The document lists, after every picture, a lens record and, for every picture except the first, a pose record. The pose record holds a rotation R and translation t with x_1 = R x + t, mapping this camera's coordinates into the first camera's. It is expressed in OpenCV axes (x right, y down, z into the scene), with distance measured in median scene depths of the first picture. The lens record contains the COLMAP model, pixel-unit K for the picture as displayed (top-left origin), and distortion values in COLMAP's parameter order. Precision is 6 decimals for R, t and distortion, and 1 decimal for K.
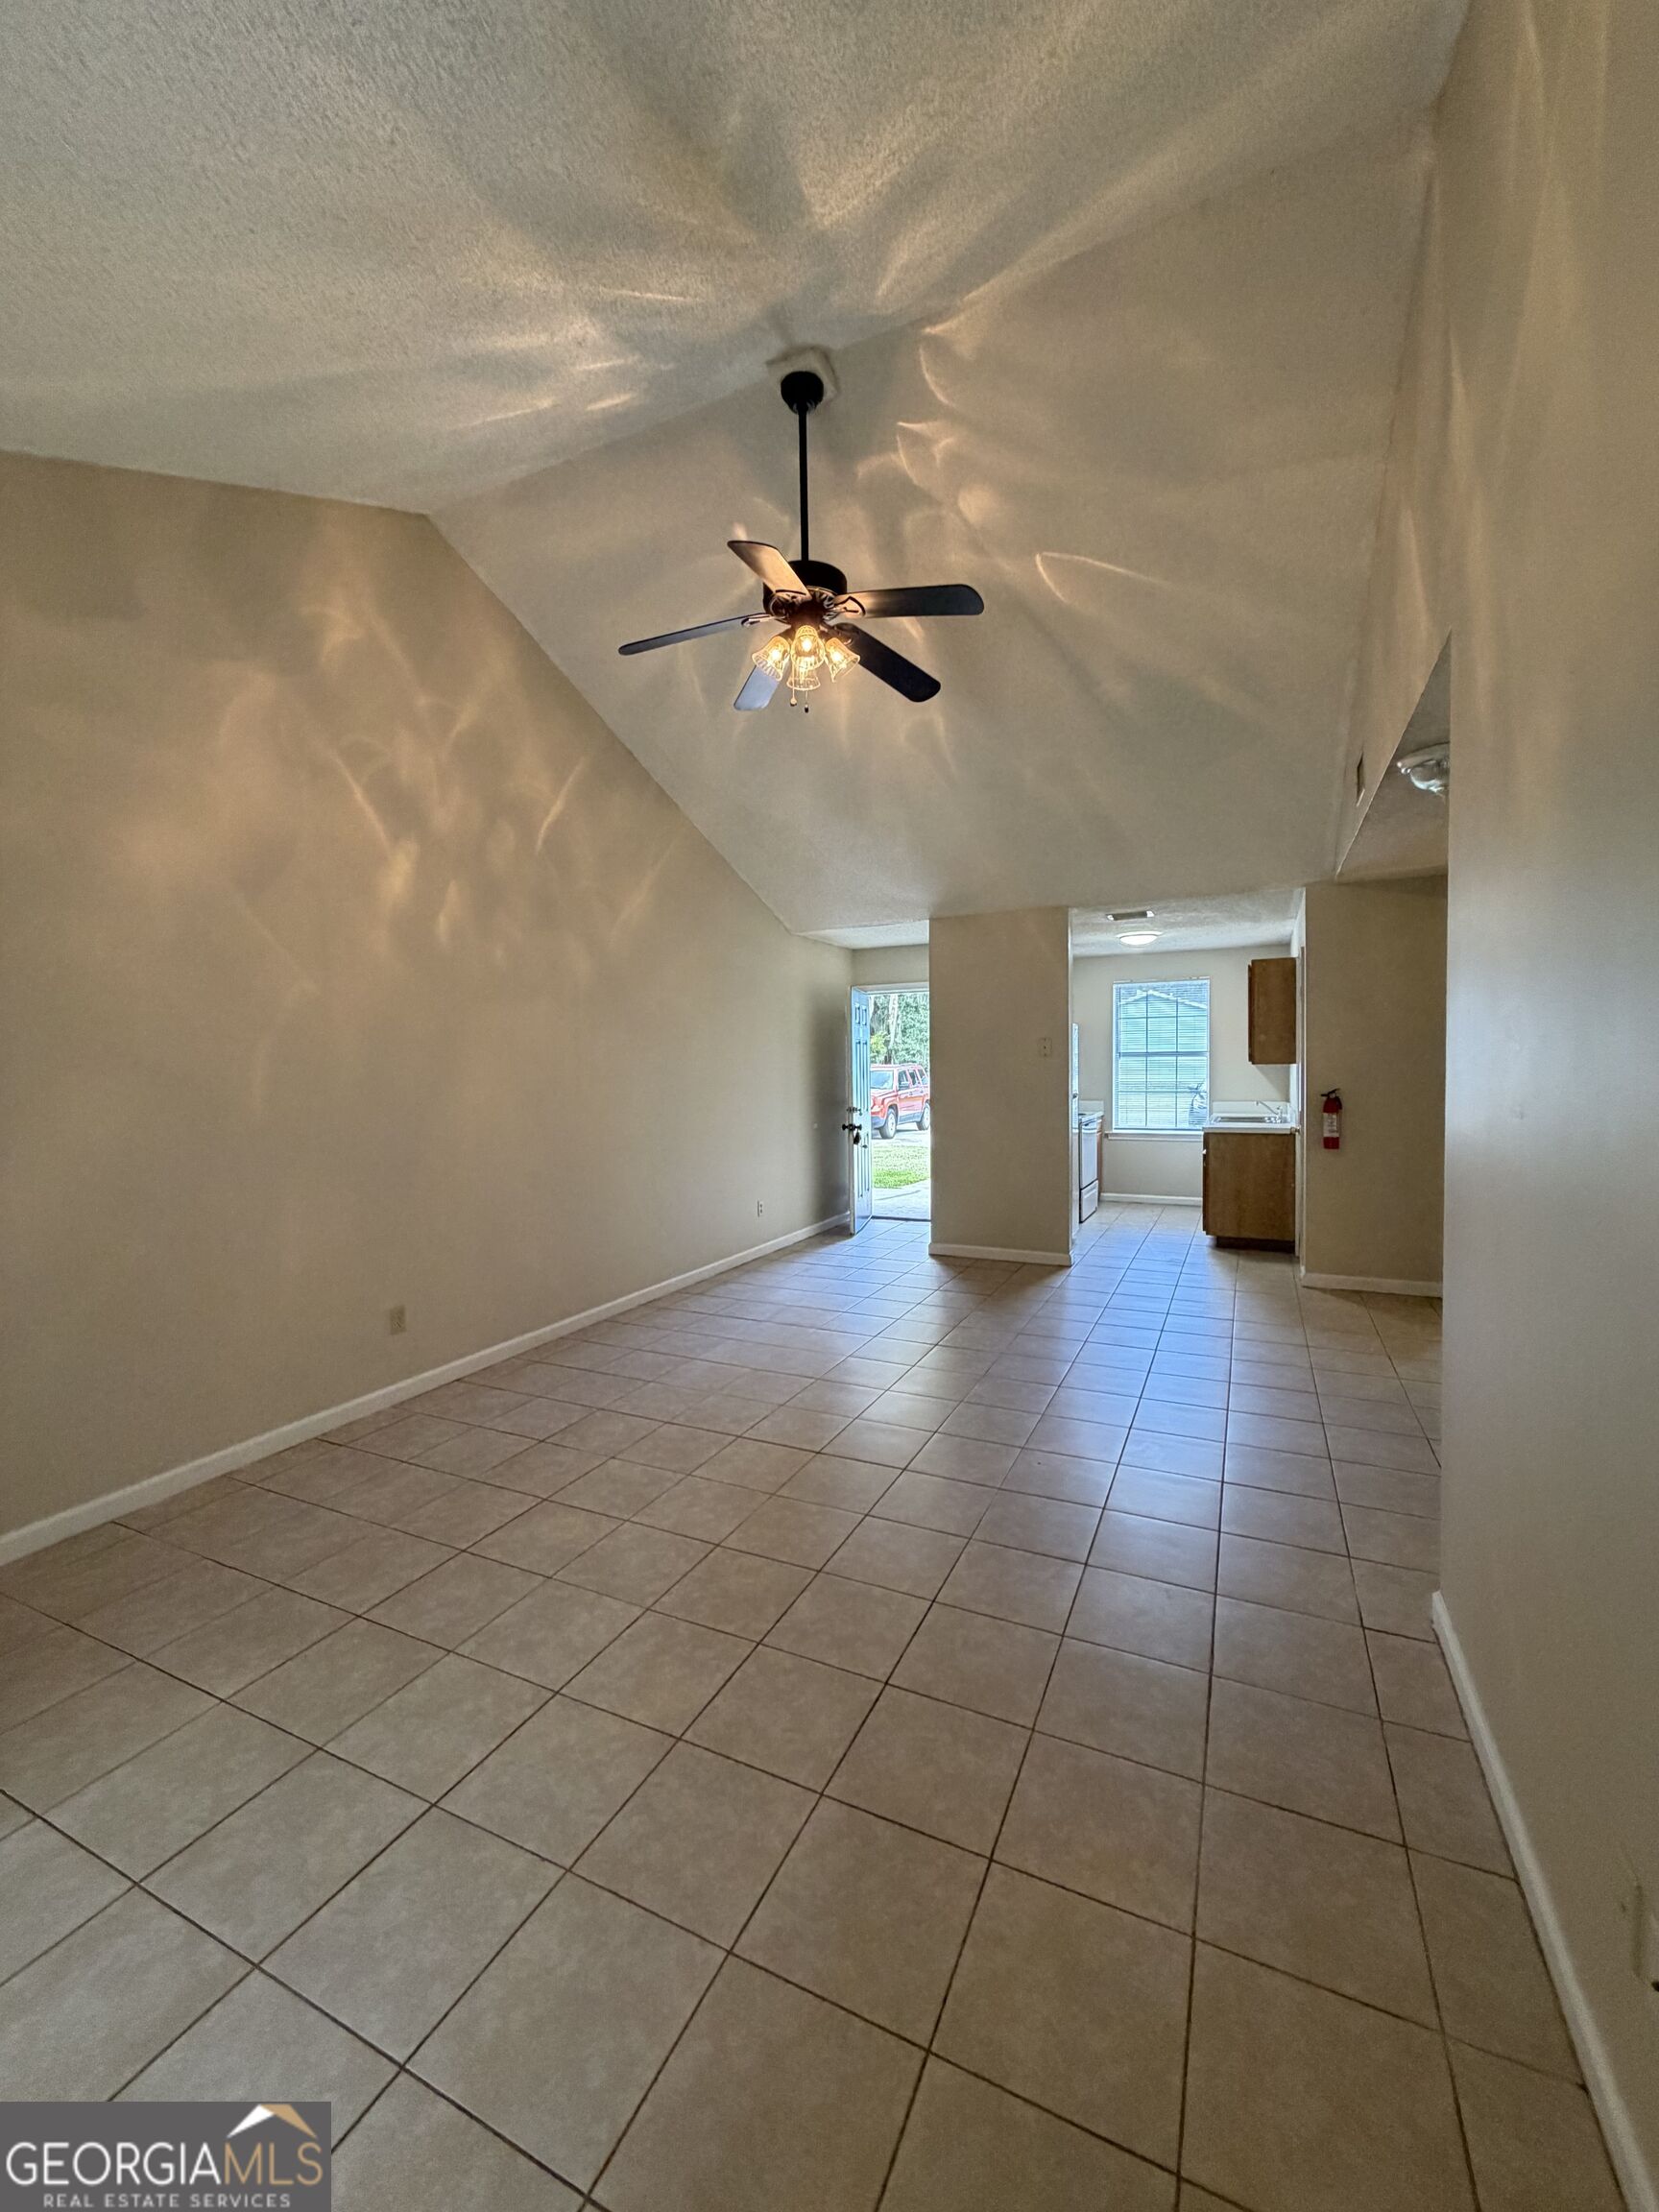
lens RADIAL K [[880.6, 0, 828.8], [0, 880.6, 1095.8], [0, 0, 1]] dist [-0.000248, -0.000017]
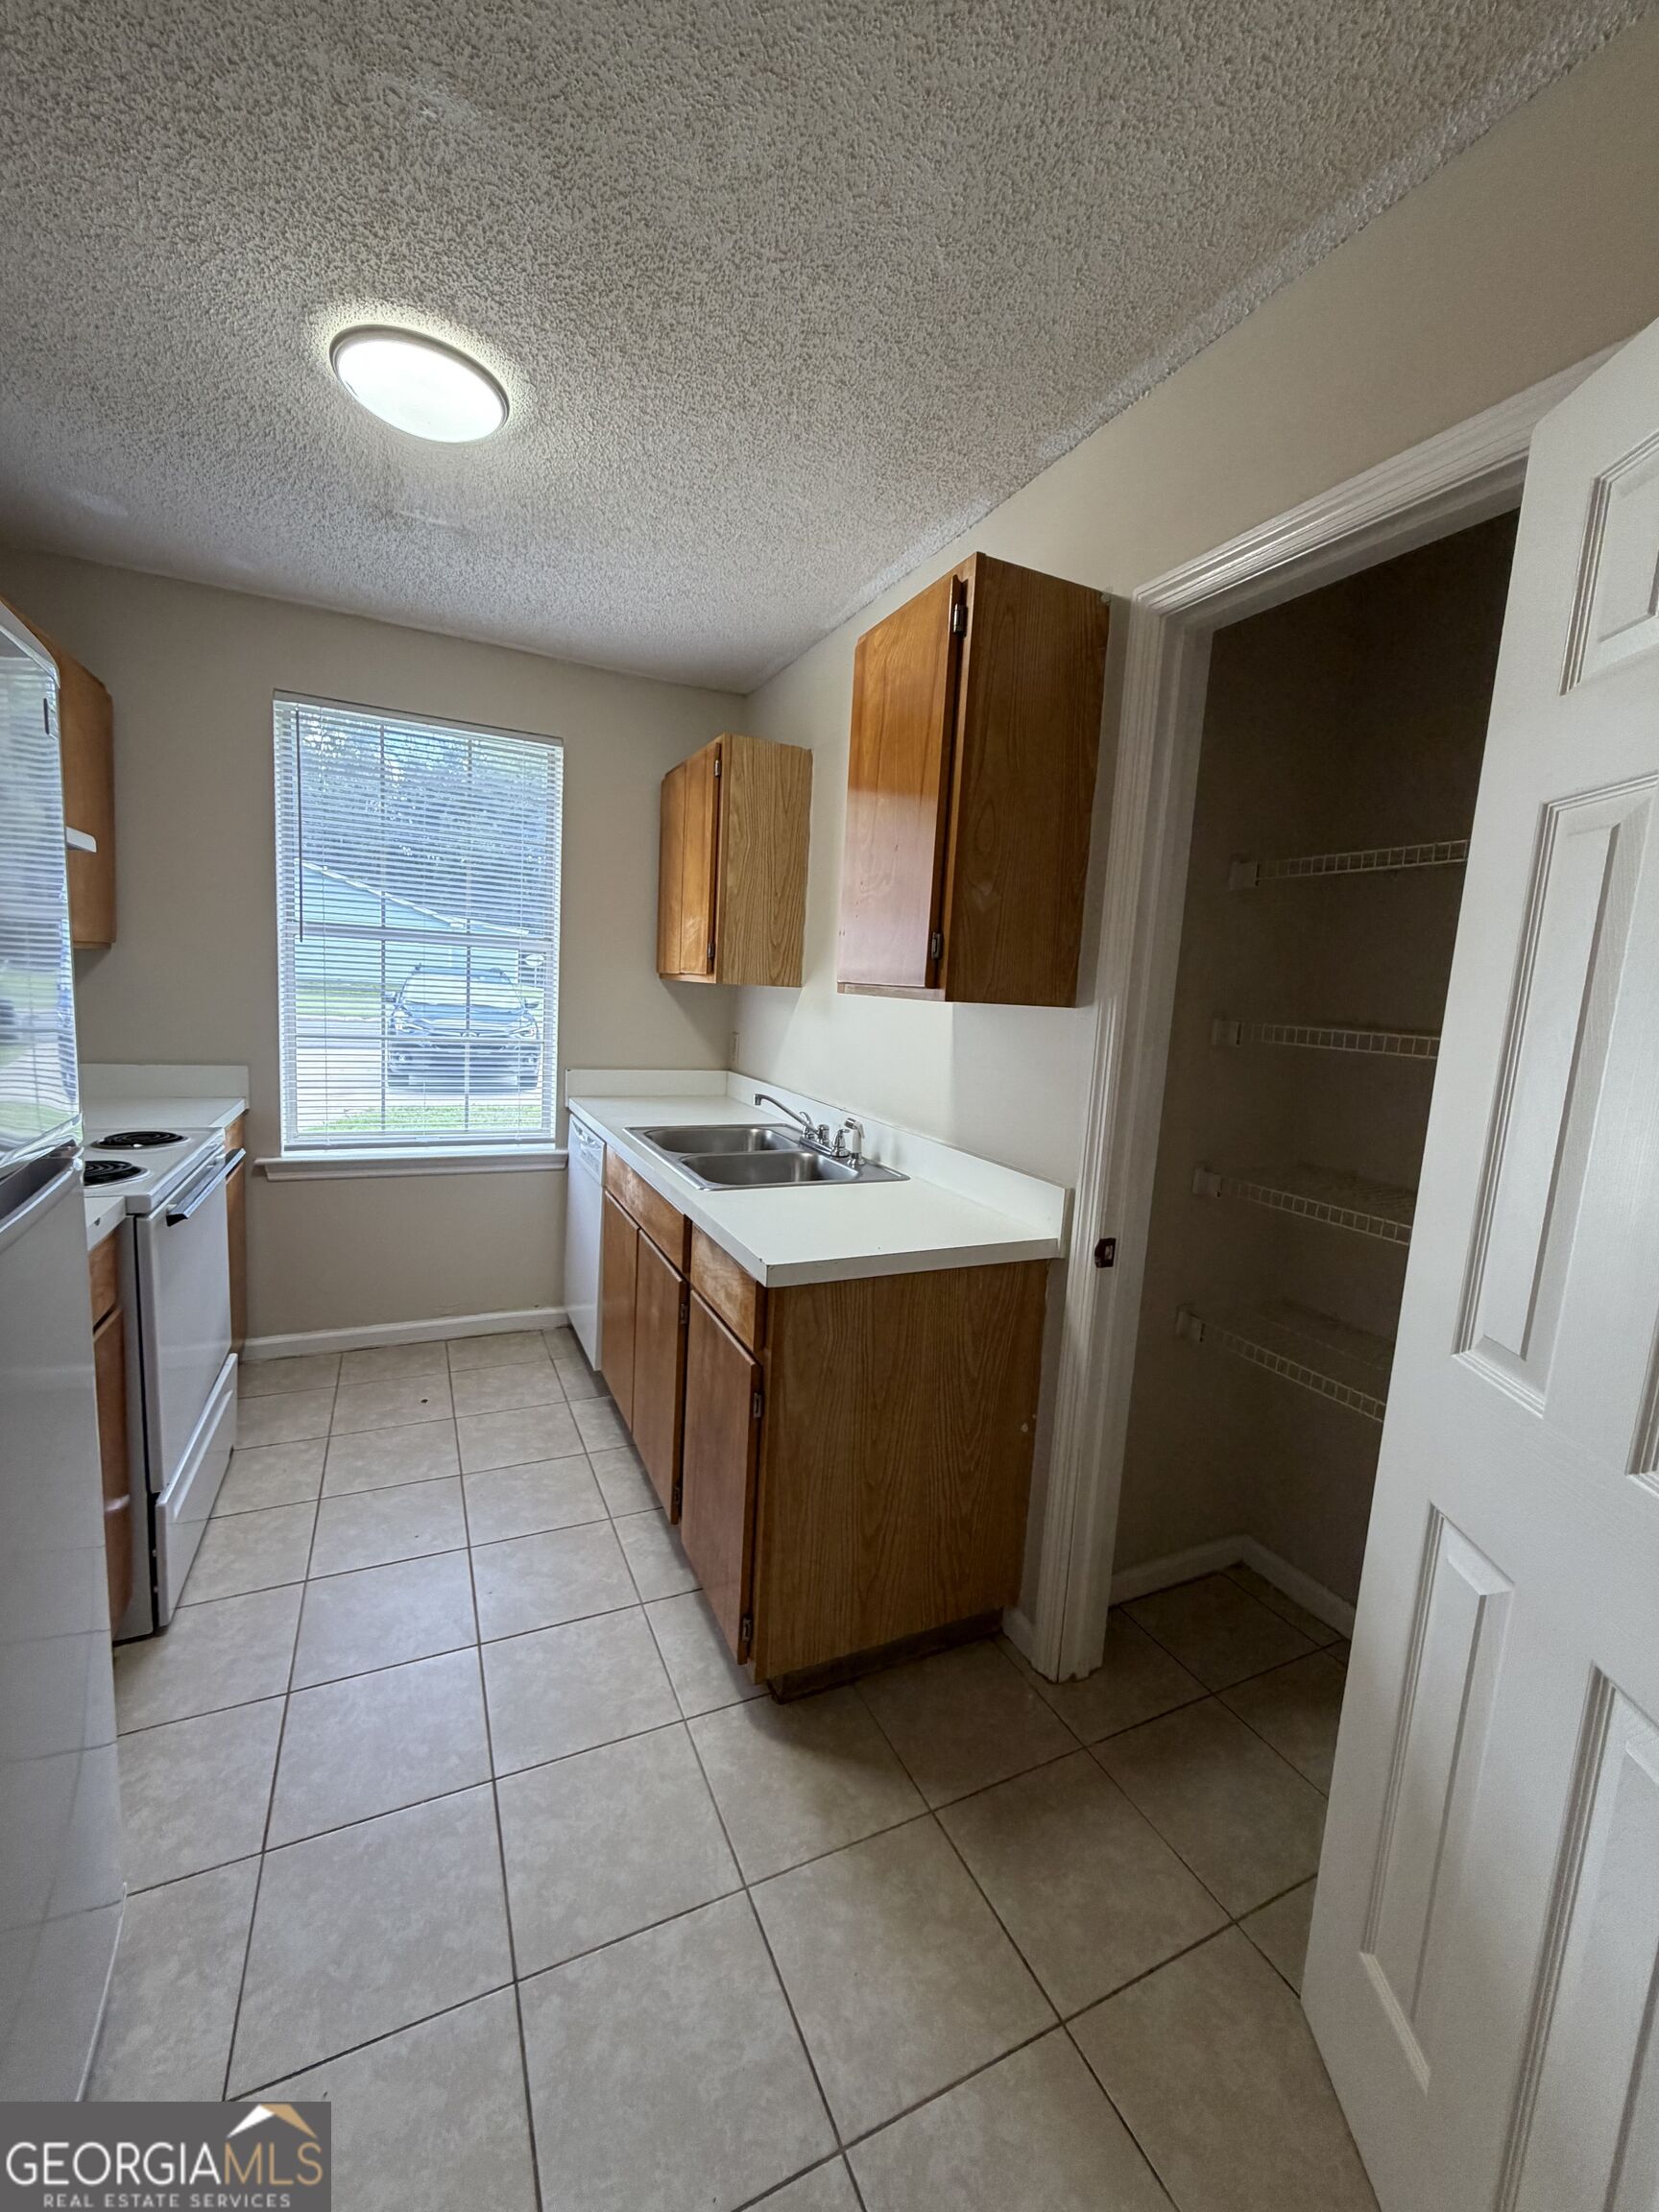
lens RADIAL K [[880.6, 0, 835.1], [0, 880.6, 1091.6], [0, 0, 1]] dist [-0.000248, -0.000017]
pose [[0.623429, -0.049313, 0.780324, 0.553378], [-0.037262, 0.995001, 0.092650, -0.066151], [-0.780992, -0.086837, 0.618475, 1.803484]]
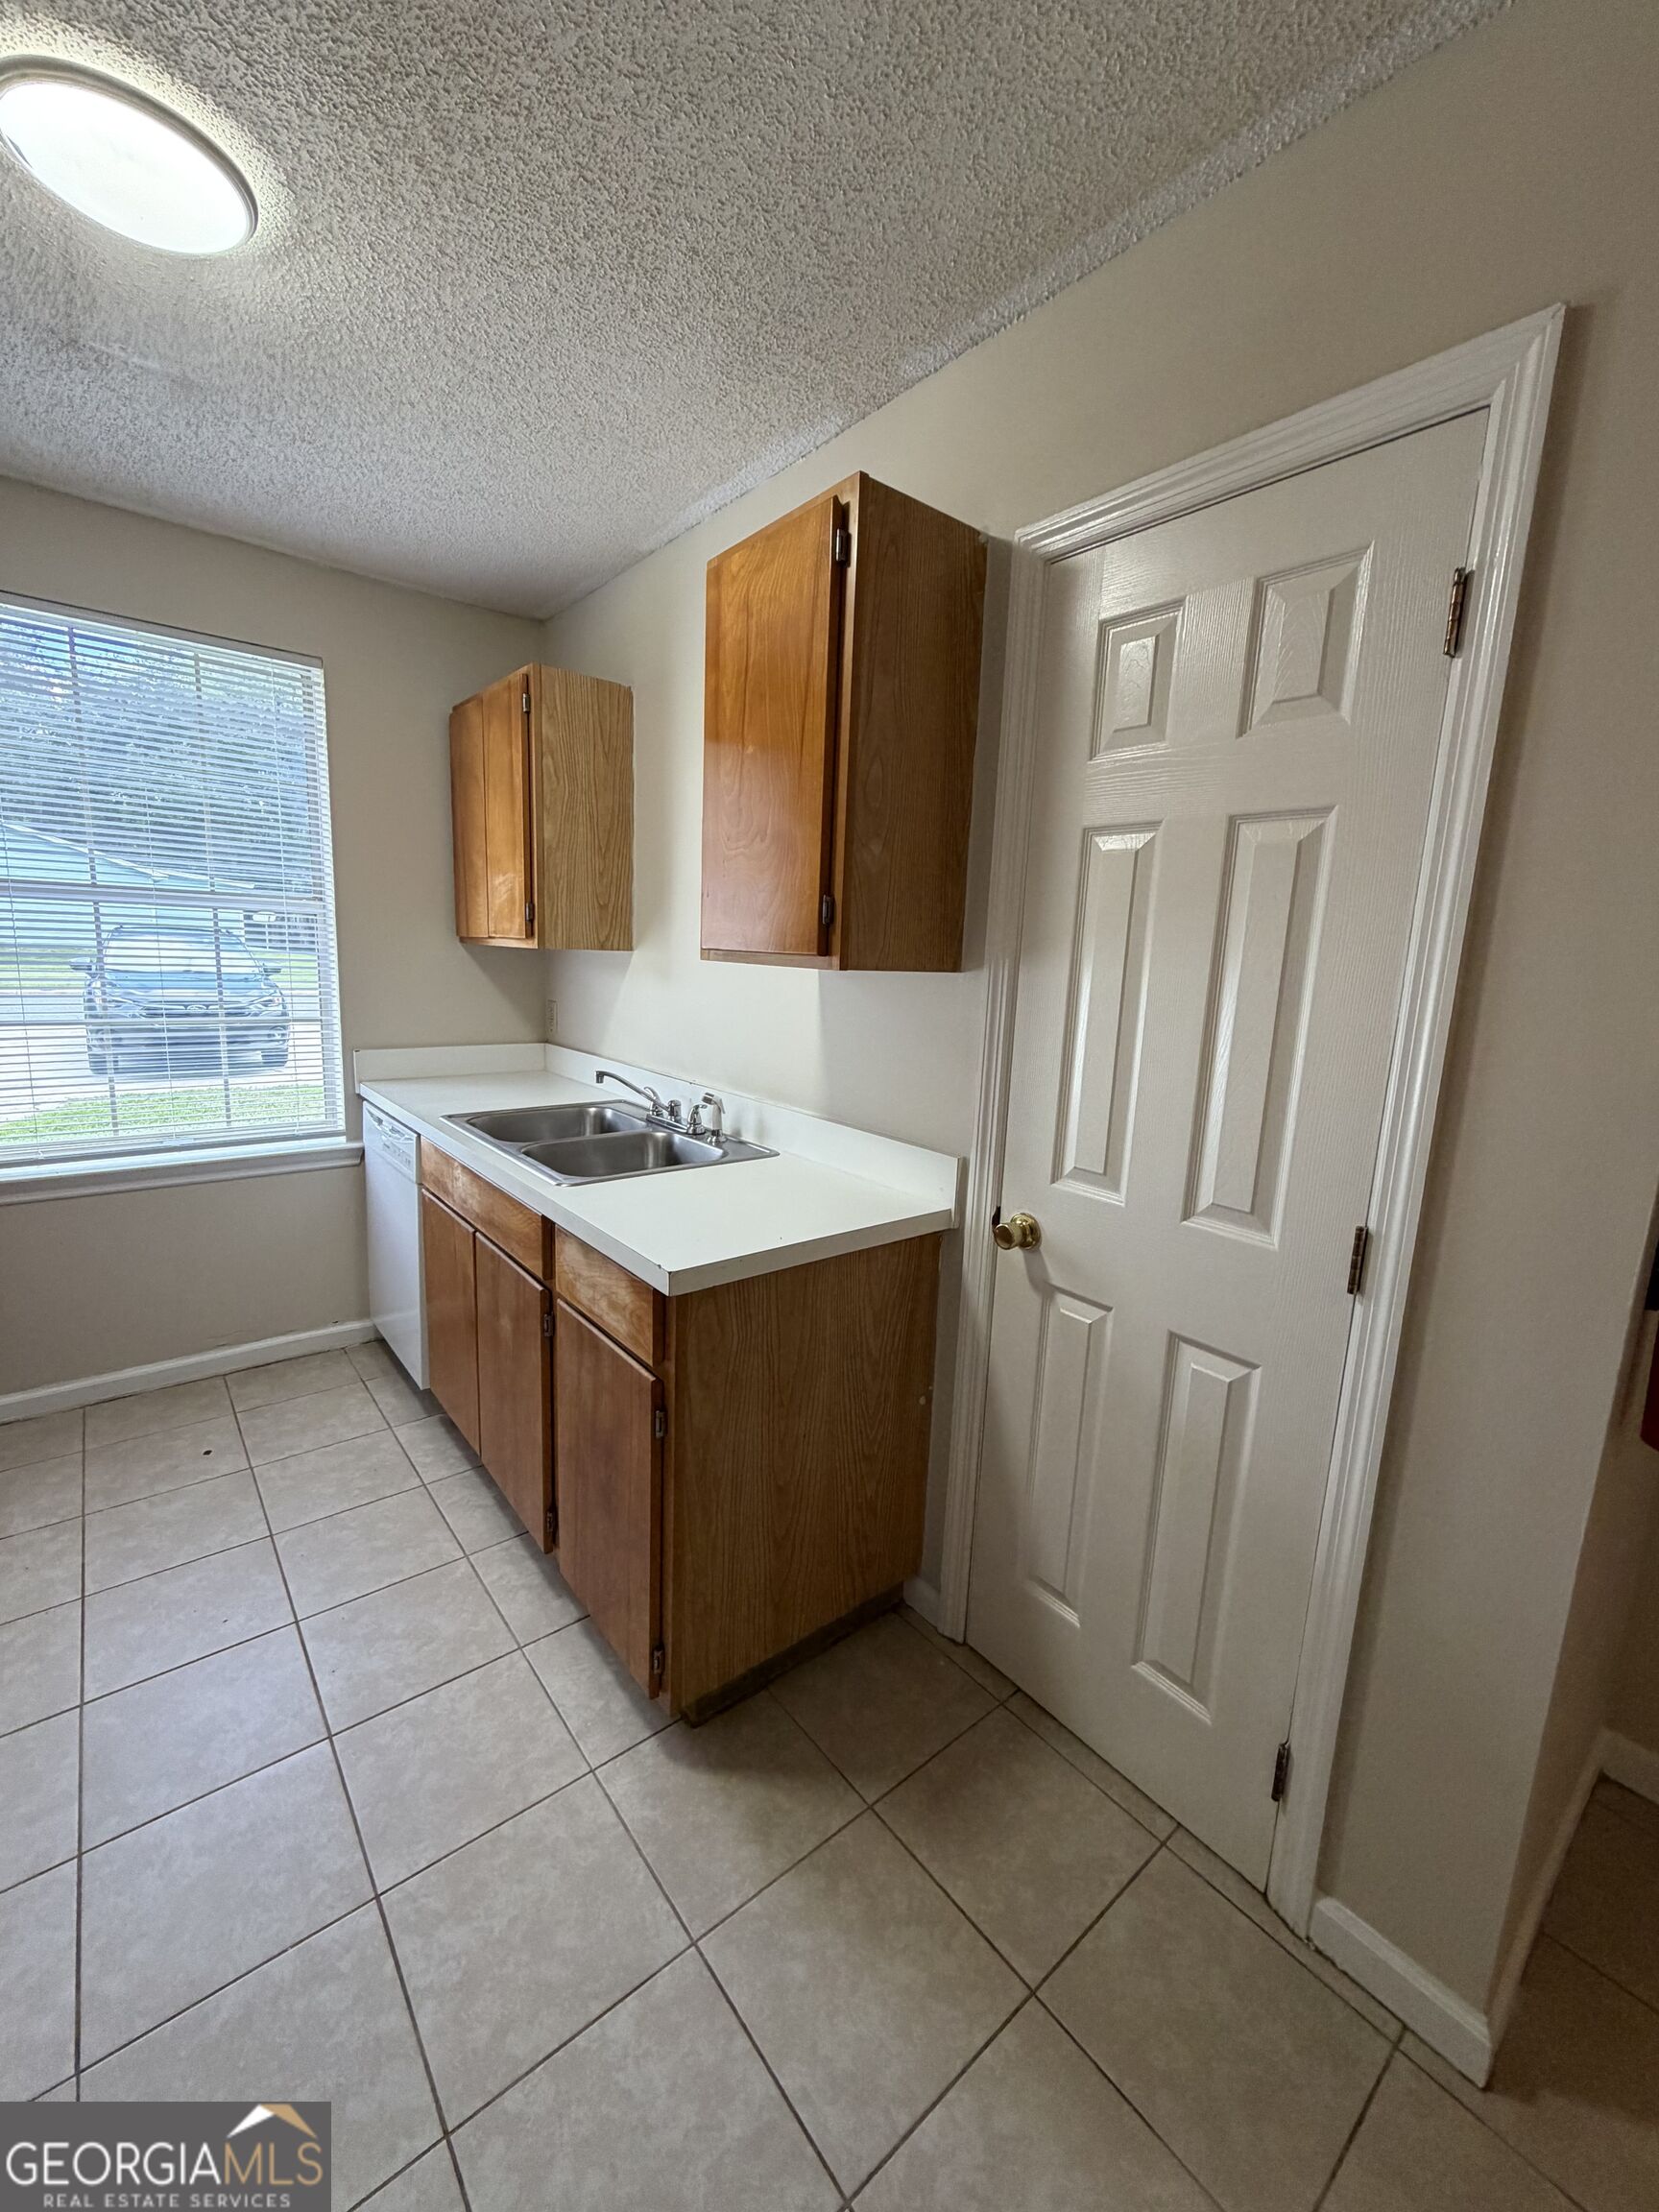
lens RADIAL K [[880.6, 0, 835.0], [0, 880.6, 1091.6], [0, 0, 1]] dist [-0.000248, -0.000017]
pose [[0.418295, -0.119097, 0.900469, 0.557599], [-0.014705, 0.990349, 0.137816, -0.073833], [-0.908192, -0.070889, 0.412507, 1.876271]]
